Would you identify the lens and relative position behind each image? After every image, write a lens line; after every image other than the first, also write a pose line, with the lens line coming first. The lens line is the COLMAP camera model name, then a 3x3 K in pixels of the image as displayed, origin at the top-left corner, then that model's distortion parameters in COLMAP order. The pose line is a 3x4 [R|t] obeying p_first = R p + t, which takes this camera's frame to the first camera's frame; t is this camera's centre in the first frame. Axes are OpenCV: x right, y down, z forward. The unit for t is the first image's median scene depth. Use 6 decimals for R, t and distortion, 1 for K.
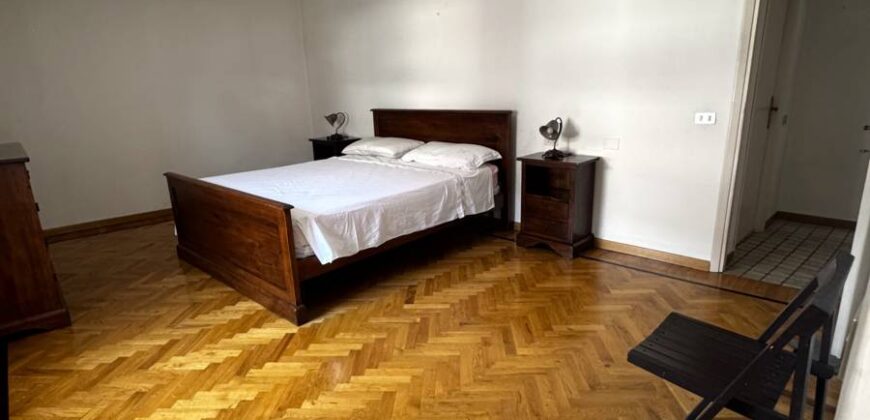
lens RADIAL K [[464.4, 0, 439.3], [0, 464.4, 211.9], [0, 0, 1]] dist [-0.004792, -0.000200]
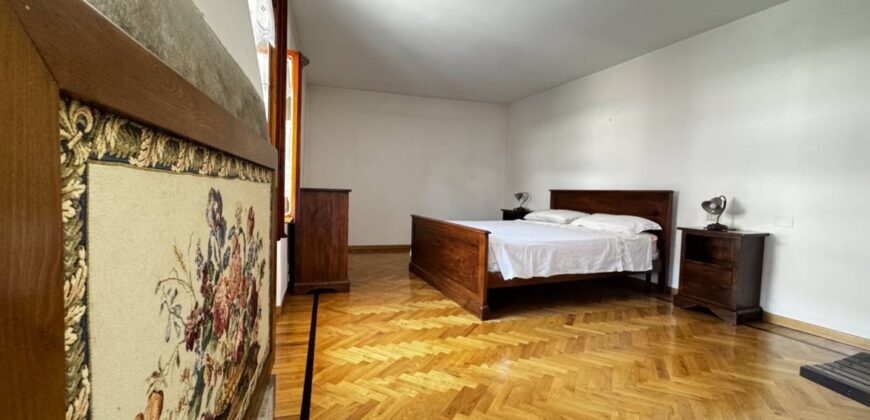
lens RADIAL K [[350.4, 0, 436.9], [0, 350.4, 208.8], [0, 0, 1]] dist [-0.000771, -0.000199]
pose [[0.901655, 0.075552, -0.425805, -0.007676], [-0.162203, 0.971821, -0.171036, 0.110840], [0.400884, 0.223283, 0.888503, -0.042853]]
